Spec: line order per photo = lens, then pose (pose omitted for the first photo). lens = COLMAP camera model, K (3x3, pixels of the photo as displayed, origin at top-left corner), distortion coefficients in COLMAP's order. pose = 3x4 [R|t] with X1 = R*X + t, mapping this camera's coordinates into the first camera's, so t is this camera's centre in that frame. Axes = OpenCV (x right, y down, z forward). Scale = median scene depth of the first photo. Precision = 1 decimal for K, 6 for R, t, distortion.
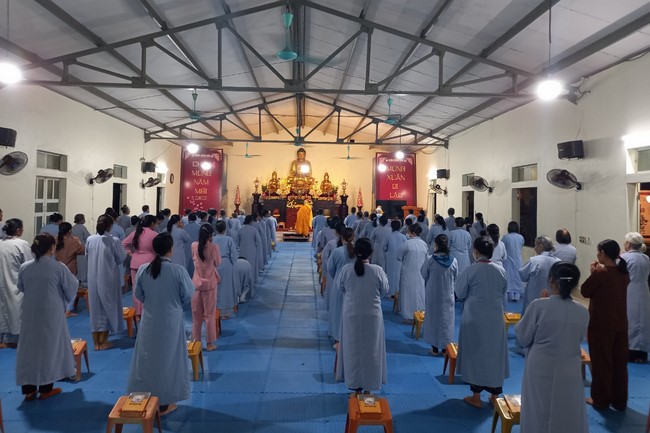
lens RADIAL K [[483.3, 0, 316.2], [0, 483.3, 193.9], [0, 0, 1]] dist [0.060202, -0.063562]
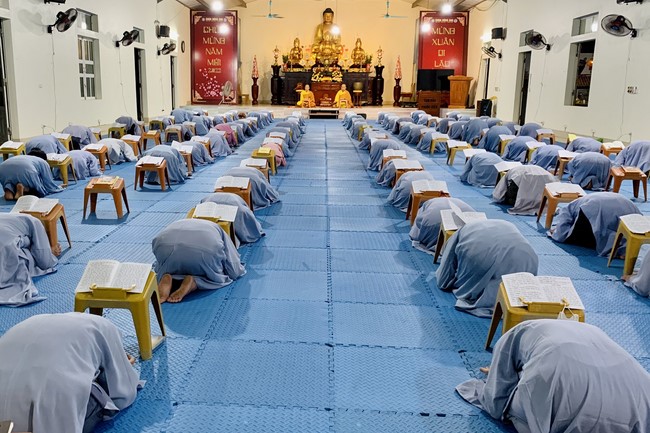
lens RADIAL K [[606.9, 0, 281.4], [0, 606.9, 218.8], [0, 0, 1]] dist [0.031077, -0.015162]
pose [[0.995745, 0.010115, -0.091599, -0.017127], [0.010943, 0.973948, 0.226509, 0.027716], [0.091503, -0.226548, 0.969692, -0.145346]]
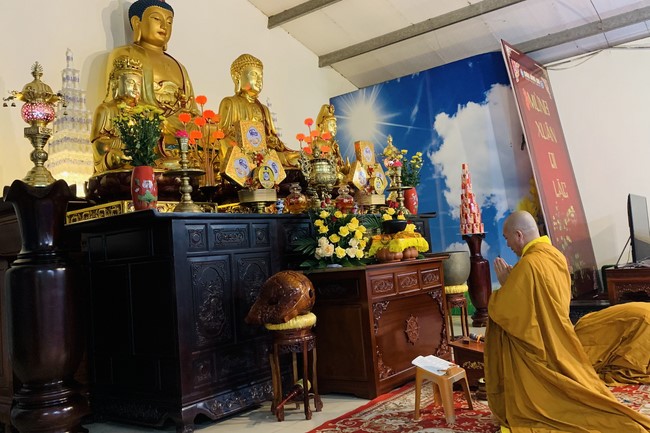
lens RADIAL K [[582.7, 0, 325.8], [0, 582.7, 213.1], [0, 0, 1]] dist [0.110139, -0.211702]
pose [[0.627452, -0.017832, 0.778451, -0.272694], [0.086624, 0.995131, -0.047025, 0.028515], [-0.773822, 0.096938, 0.625942, 1.151207]]
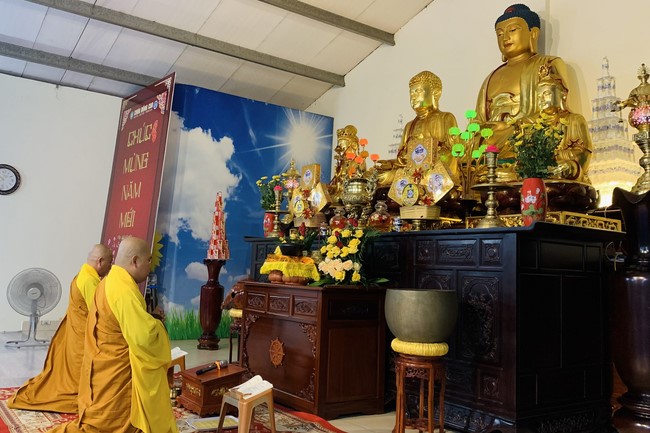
lens RADIAL K [[577.7, 0, 310.3], [0, 577.7, 214.1], [0, 0, 1]] dist [0.084636, -0.144487]
pose [[0.550611, -0.078926, -0.831023, 0.183788], [-0.018670, 0.994107, -0.106785, 0.036945], [0.834553, 0.074312, 0.545892, 1.155844]]
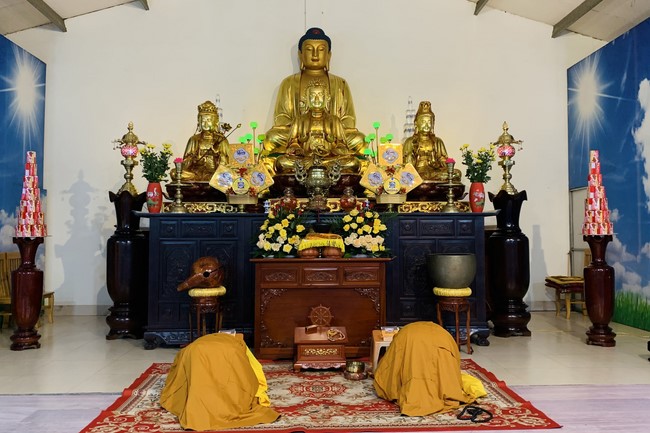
lens RADIAL K [[582.7, 0, 325.8], [0, 582.7, 213.1], [0, 0, 1]] dist [0.110139, -0.211702]
pose [[0.999563, -0.024030, 0.017219, -0.047615], [0.024504, 0.999310, -0.027895, 0.025722], [-0.016537, 0.028305, 0.999463, 0.984266]]
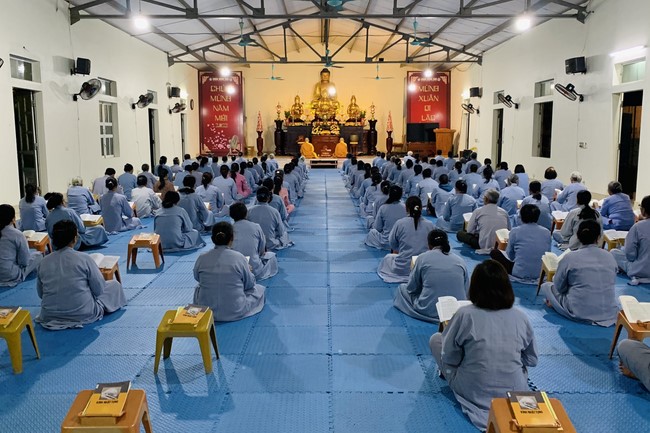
lens RADIAL K [[582.7, 0, 325.8], [0, 582.7, 213.1], [0, 0, 1]] dist [0.110139, -0.211702]
pose [[0.999569, -0.018999, -0.022386, -0.014848], [0.022132, 0.988554, 0.149237, 0.014511], [0.019295, -0.149668, 0.988548, -0.193071]]
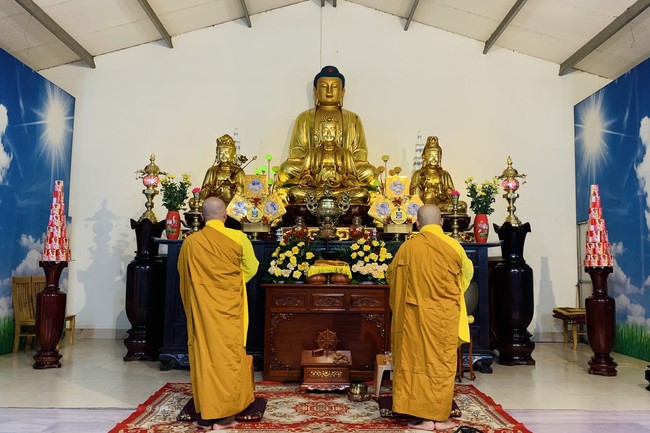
lens RADIAL K [[581.5, 0, 330.0], [0, 581.5, 214.5], [0, 0, 1]] dist [0.120698, -0.245518]
pose [[0.999897, -0.011925, -0.008038, -0.041661], [0.011255, 0.996823, -0.078853, 0.027764], [0.008953, 0.078754, 0.996854, 0.968418]]
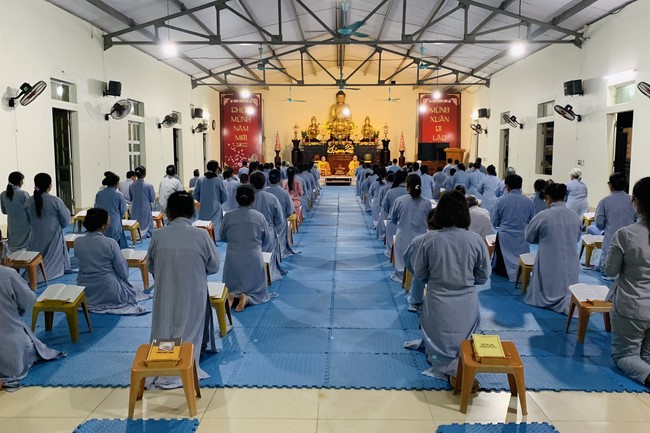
lens RADIAL K [[571.0, 0, 329.4], [0, 571.0, 215.8], [0, 0, 1]] dist [0.132106, -0.287568]
pose [[0.998910, -0.014649, -0.044323, -0.009125], [0.019935, 0.992418, 0.121283, 0.017695], [0.042210, -0.122034, 0.991628, -0.223552]]
